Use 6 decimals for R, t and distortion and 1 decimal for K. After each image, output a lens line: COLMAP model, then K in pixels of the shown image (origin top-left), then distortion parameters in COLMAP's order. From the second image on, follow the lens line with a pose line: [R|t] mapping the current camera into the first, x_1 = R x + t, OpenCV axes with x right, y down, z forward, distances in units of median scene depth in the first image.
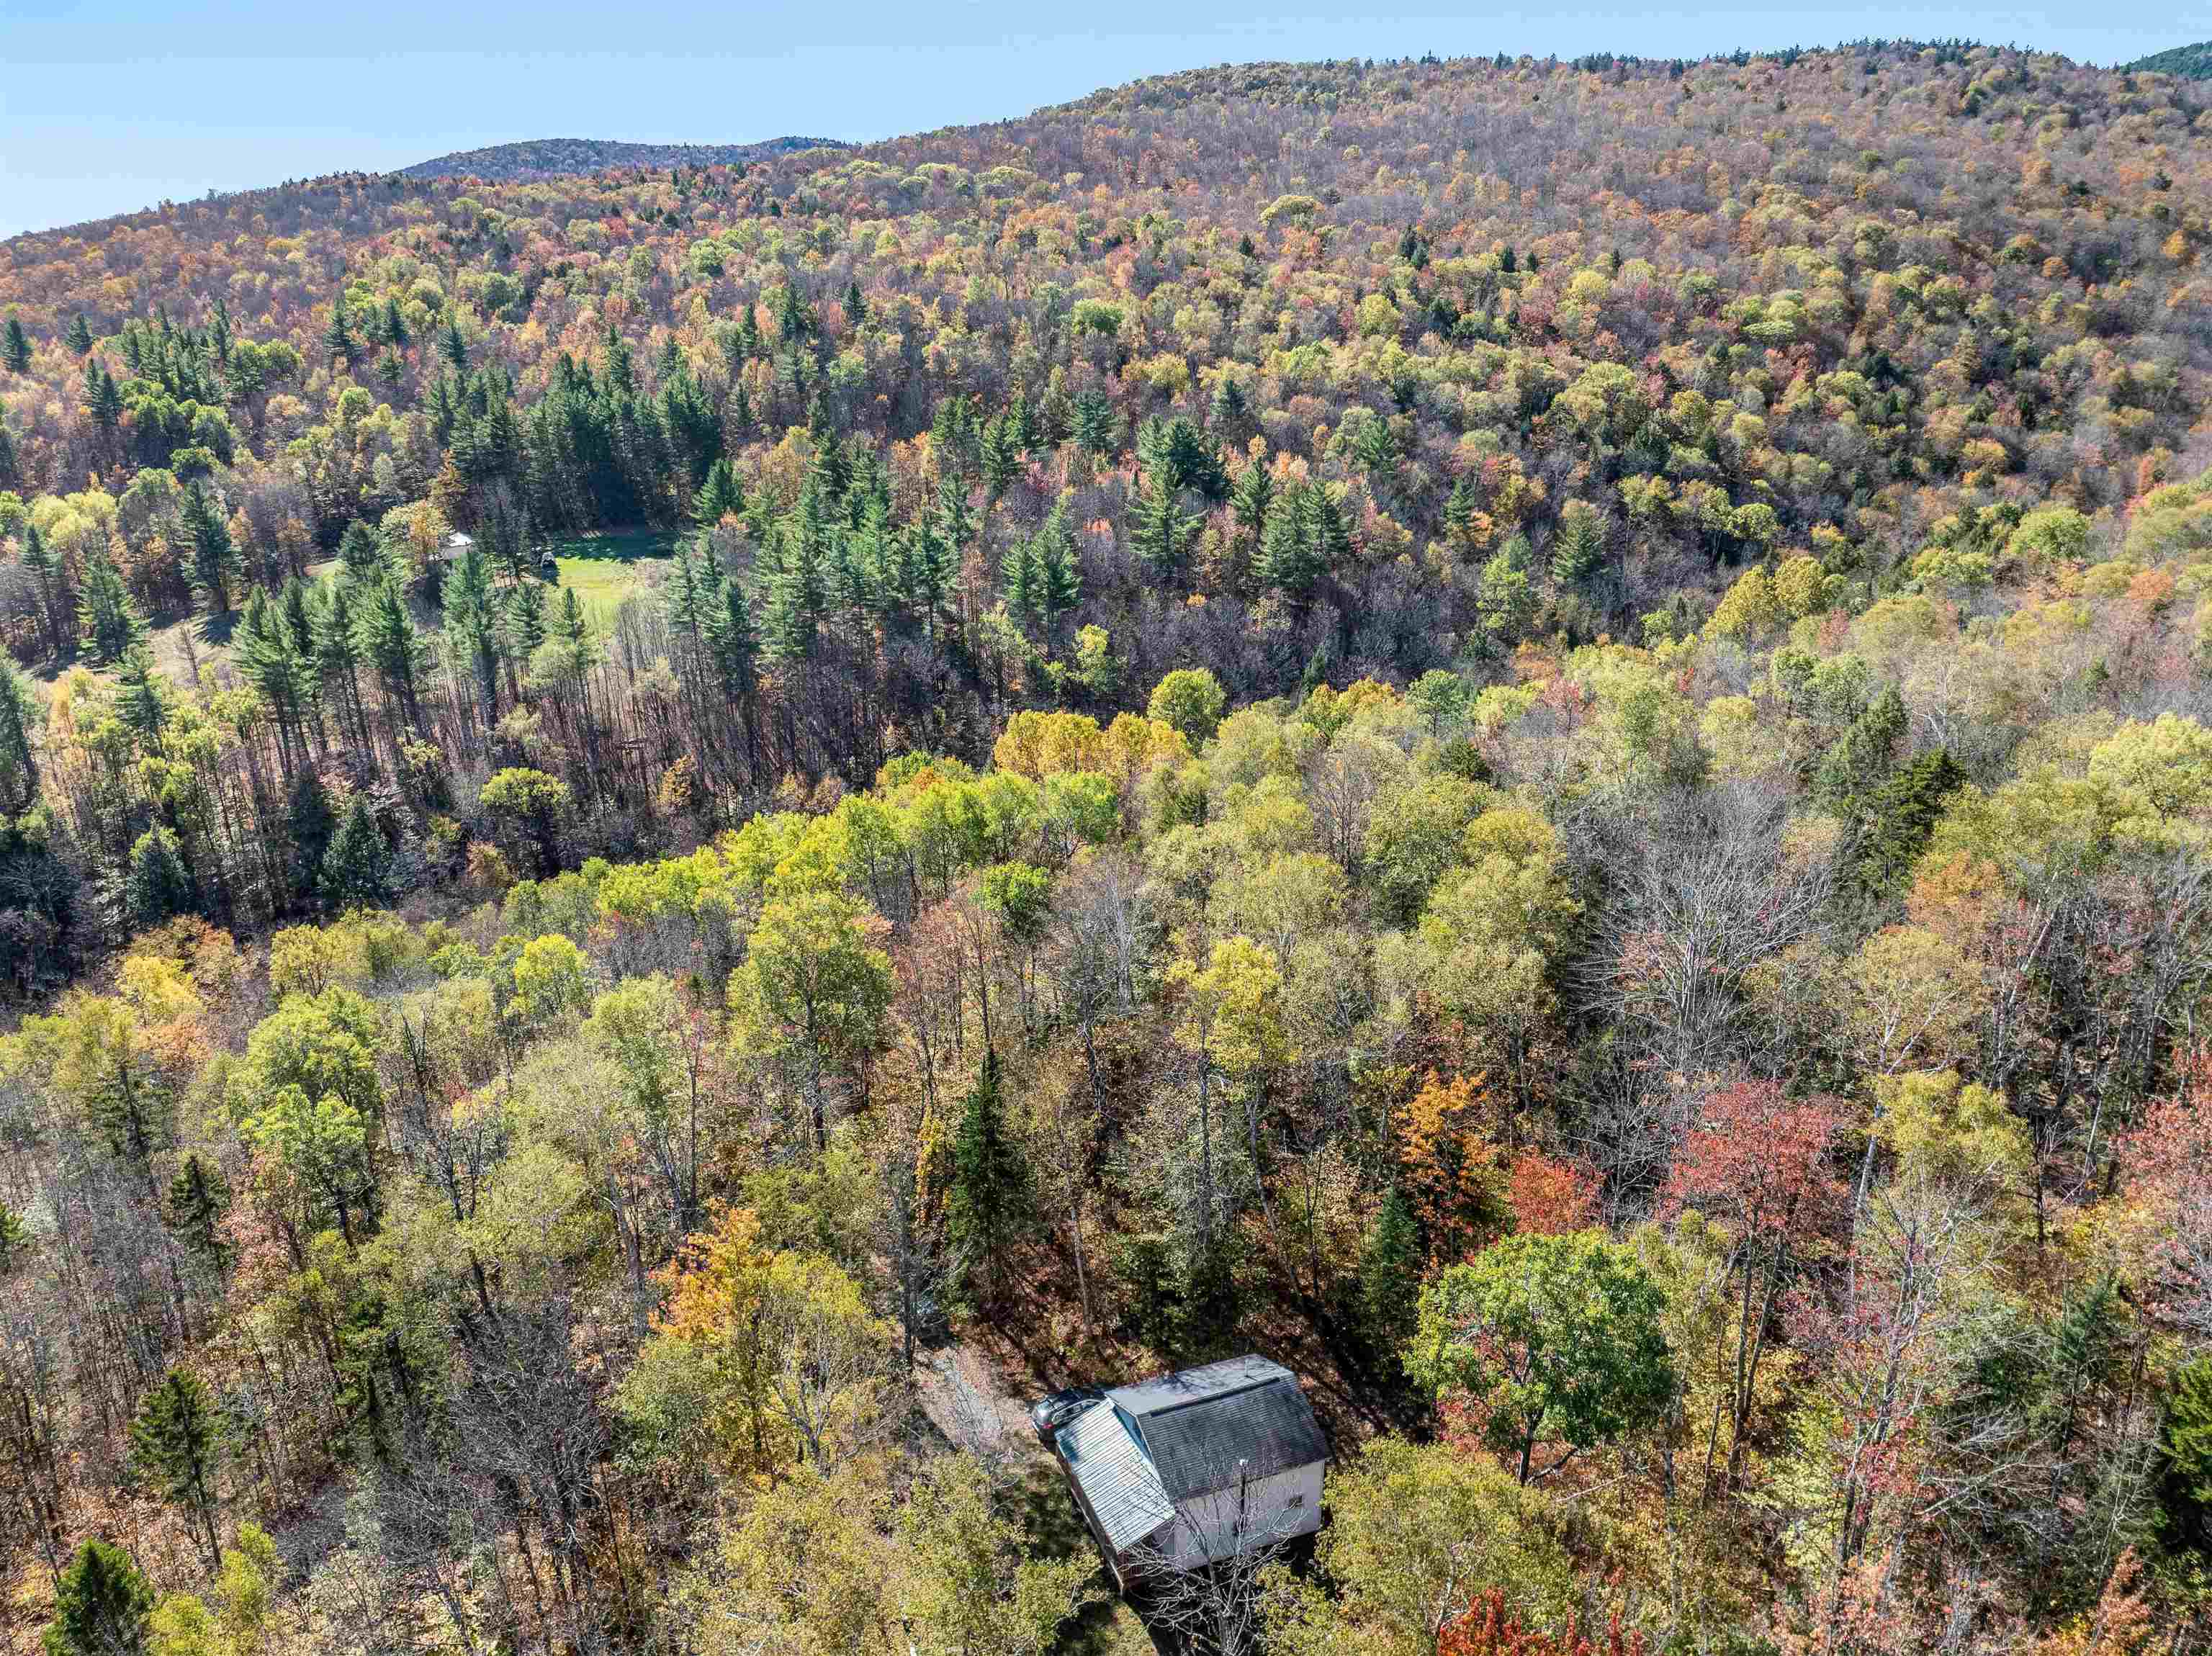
lens RADIAL K [[1563.4, 0, 1100.7], [0, 1563.4, 837.3], [0, 0, 1]] dist [-0.041843, 0.011787]
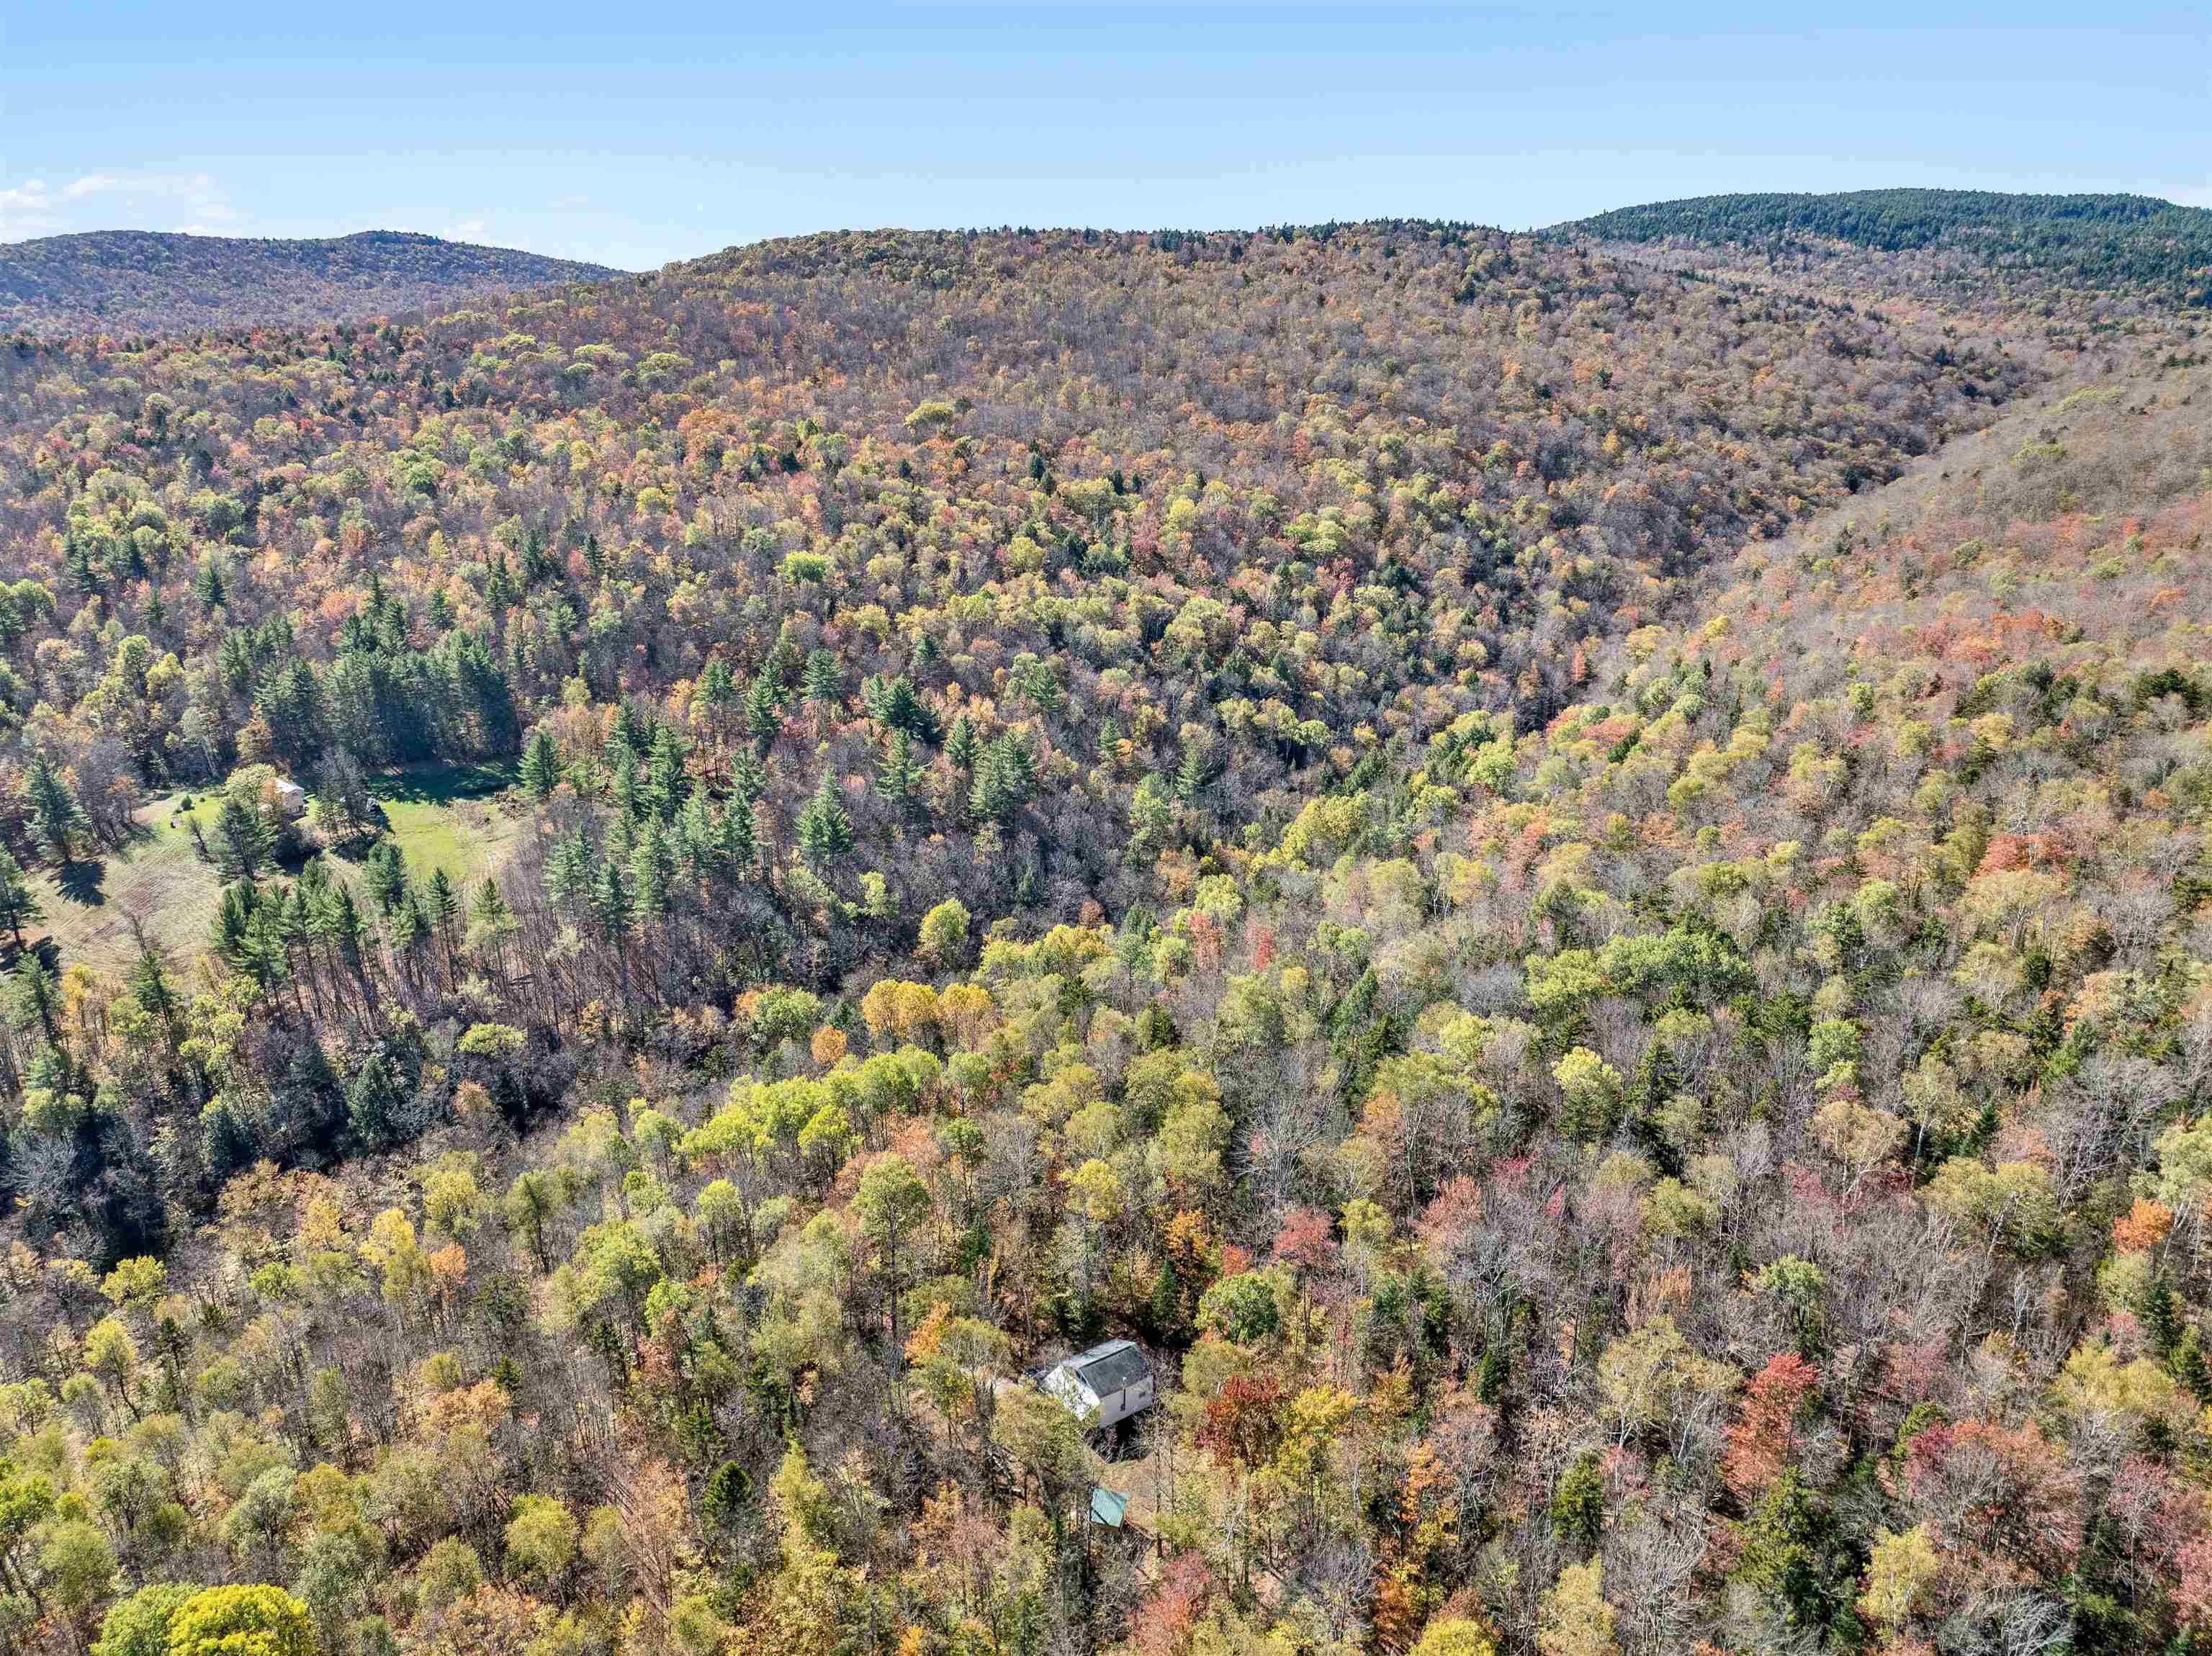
lens RADIAL K [[1563.4, 0, 1110.2], [0, 1563.4, 839.2], [0, 0, 1]] dist [-0.041843, 0.011787]
pose [[0.967825, -0.062709, 0.243687, -0.090411], [0.070815, 0.997185, -0.024640, -0.075636], [-0.241456, 0.041104, 0.969541, -0.272263]]
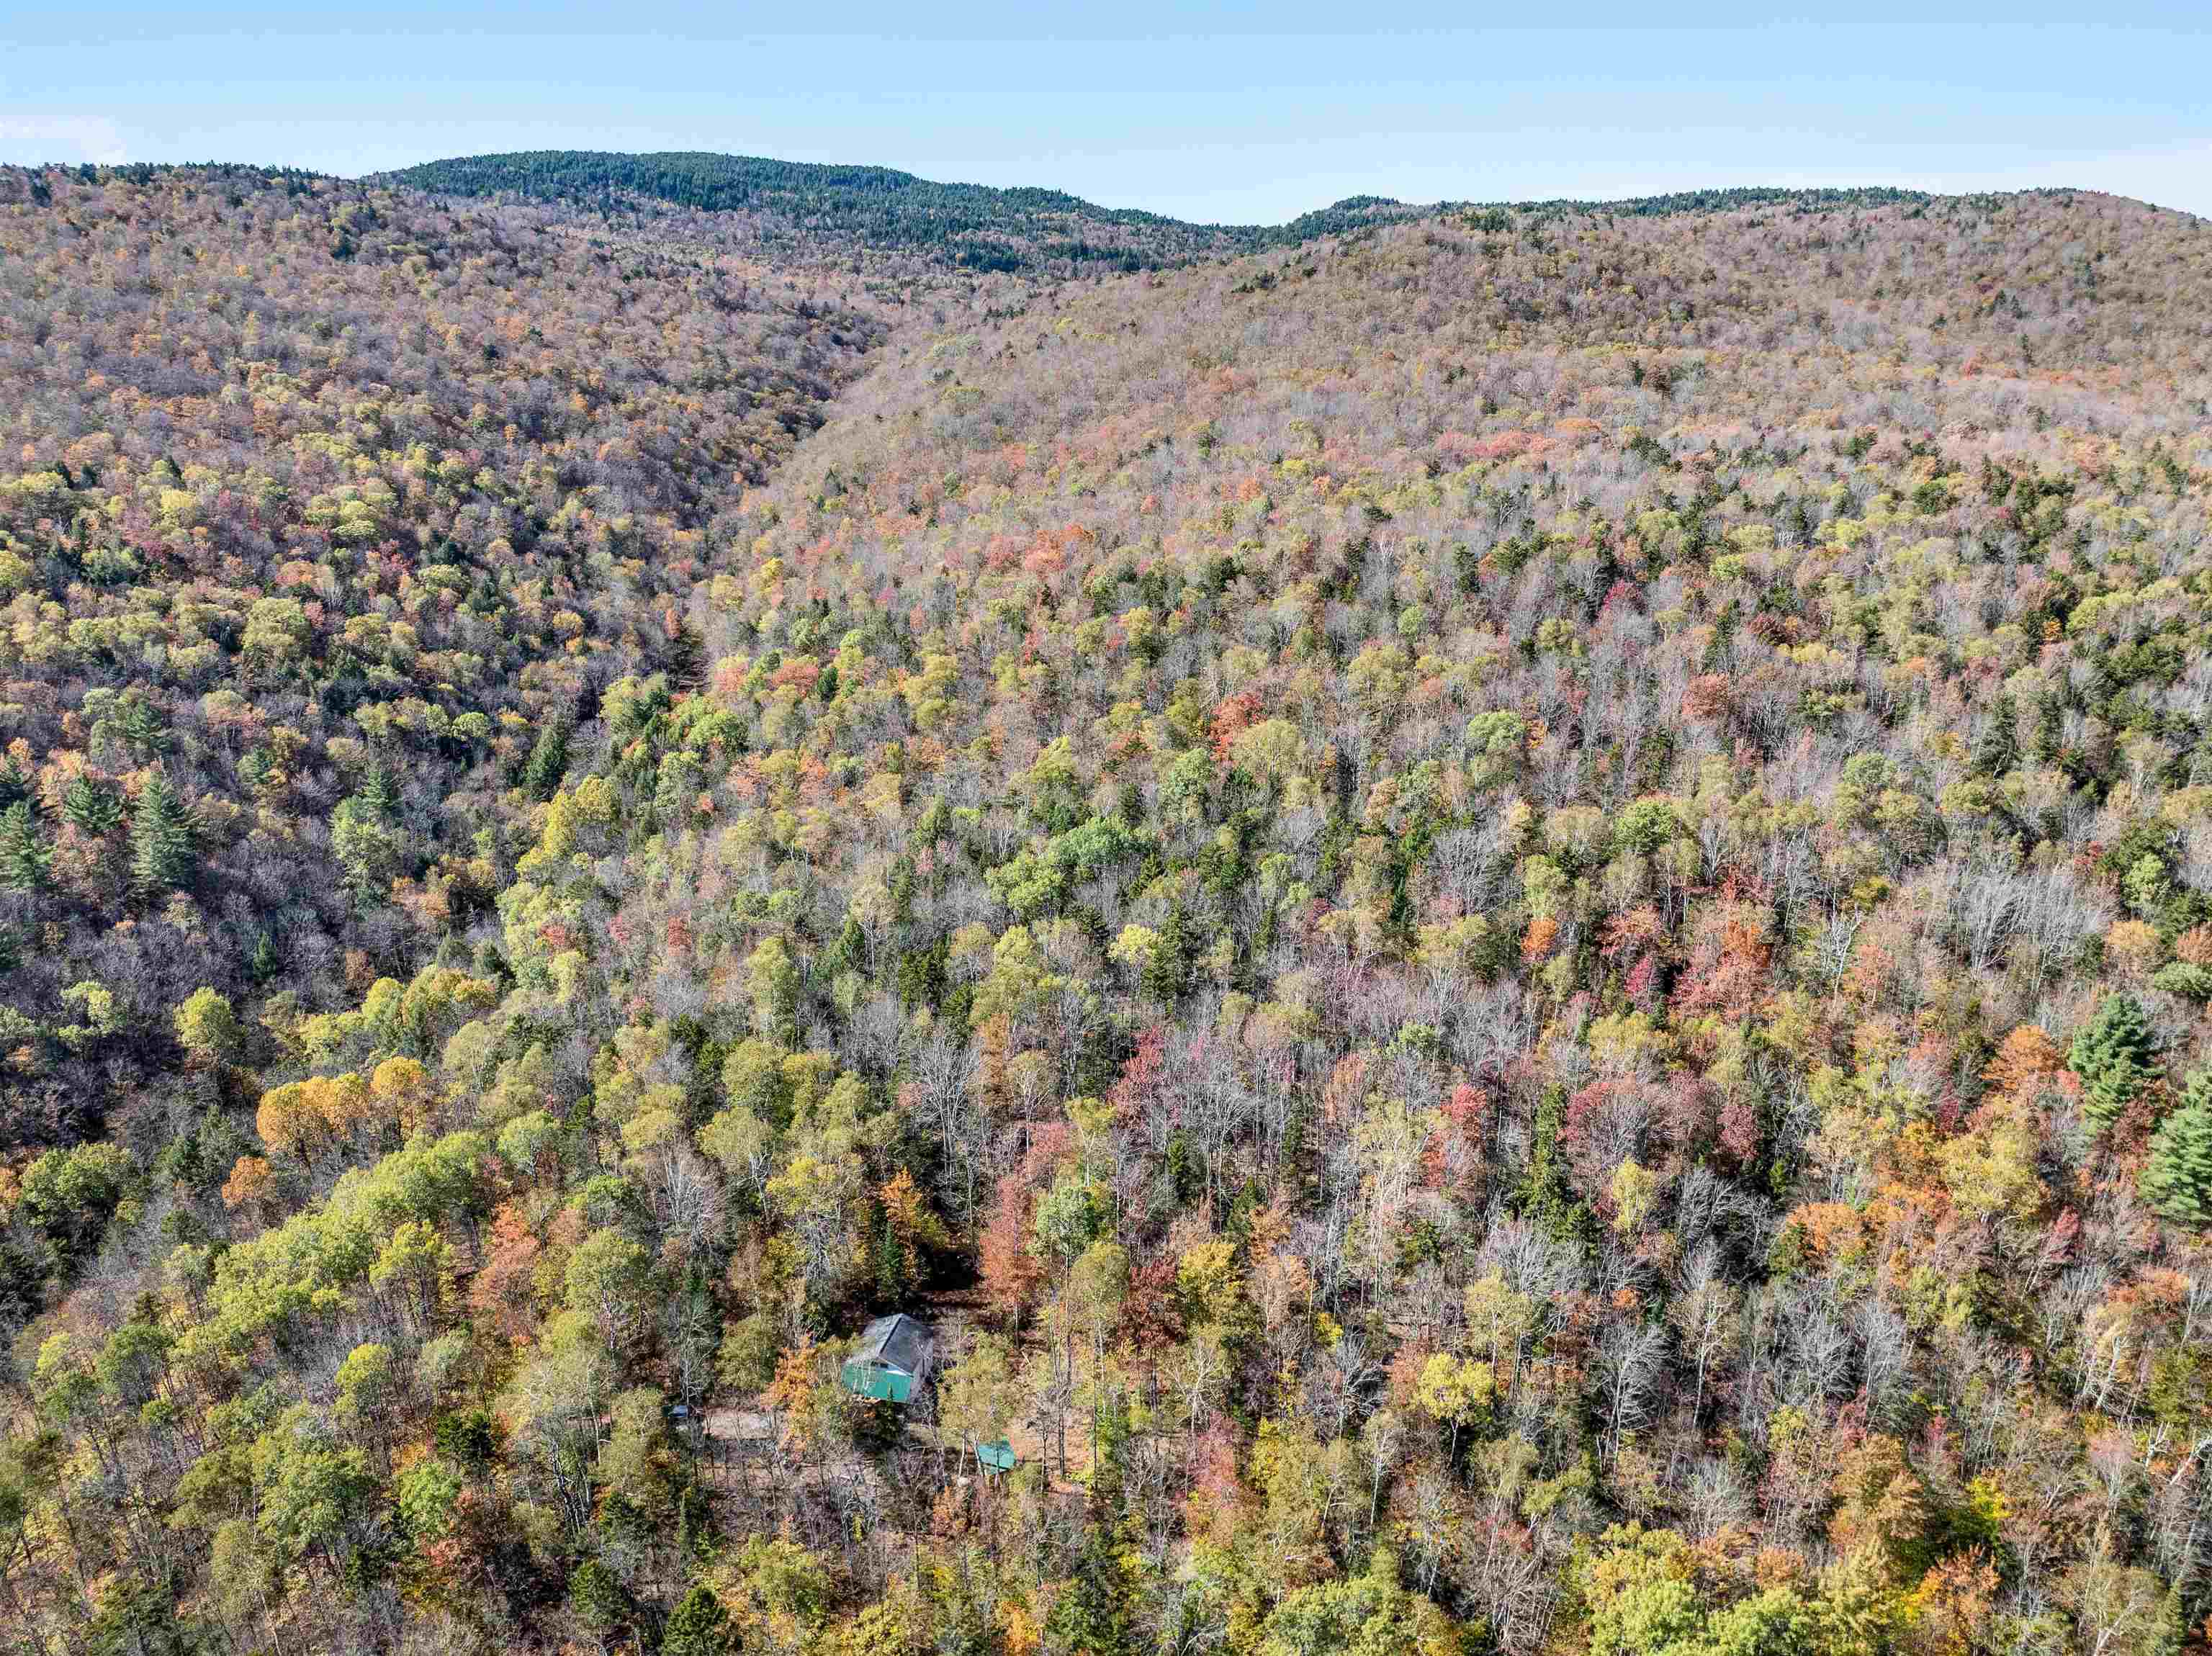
lens RADIAL K [[1563.4, 0, 1115.5], [0, 1563.4, 815.4], [0, 0, 1]] dist [-0.041843, 0.011787]
pose [[0.560814, -0.240857, 0.792133, -0.281032], [0.260683, 0.959457, 0.107176, -0.114057], [-0.785832, 0.146390, 0.600864, -0.166935]]
